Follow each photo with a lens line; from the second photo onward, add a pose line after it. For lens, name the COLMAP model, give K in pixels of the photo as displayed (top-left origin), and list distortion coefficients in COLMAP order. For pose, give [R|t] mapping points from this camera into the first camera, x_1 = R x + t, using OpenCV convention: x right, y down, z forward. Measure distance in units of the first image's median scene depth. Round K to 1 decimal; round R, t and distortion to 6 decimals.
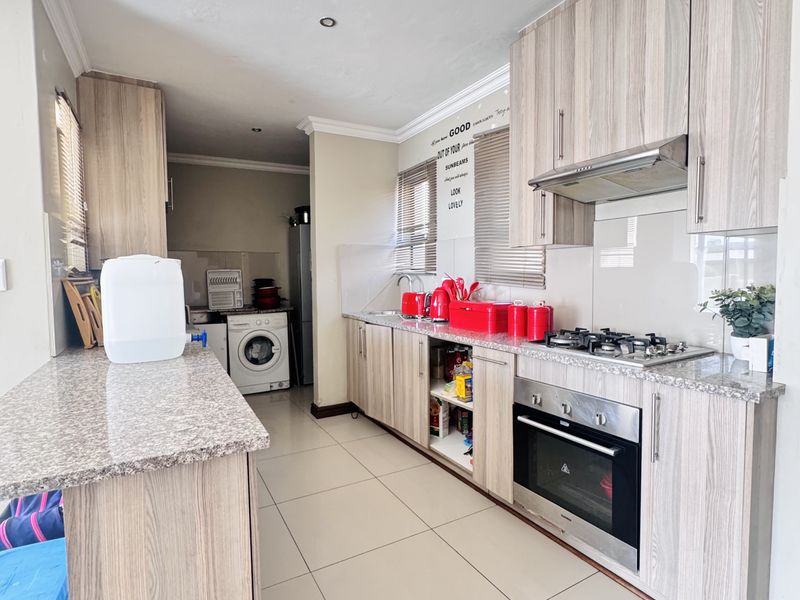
lens RADIAL K [[427.7, 0, 400.4], [0, 427.7, 298.8], [0, 0, 1]] dist [-0.004945, 0.001026]
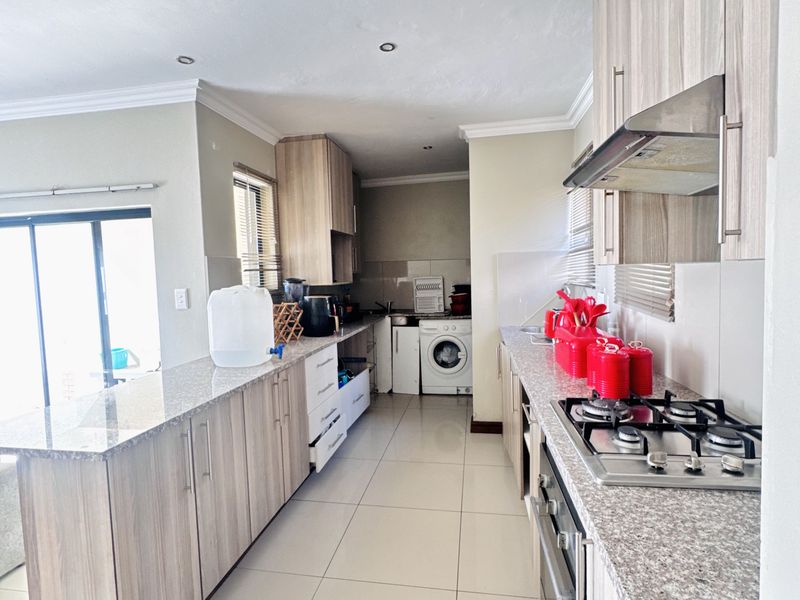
lens RADIAL K [[427.7, 0, 400.4], [0, 427.7, 298.8], [0, 0, 1]] dist [-0.004945, 0.001026]
pose [[0.770762, 0.026048, -0.636590, 0.492715], [-0.013909, 0.999614, 0.024062, -0.079308], [0.636971, -0.009691, 0.770827, 0.234005]]
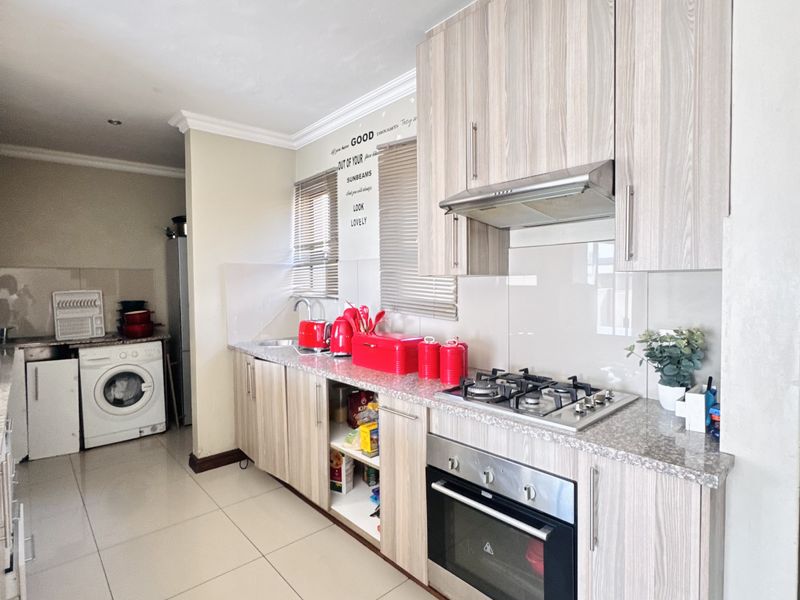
lens RADIAL K [[427.7, 0, 400.4], [0, 427.7, 298.8], [0, 0, 1]] dist [-0.004945, 0.001026]
pose [[0.977754, -0.009330, 0.209546, 0.037263], [0.013607, 0.999727, -0.018979, -0.060591], [-0.209312, 0.021408, 0.977615, 0.164162]]
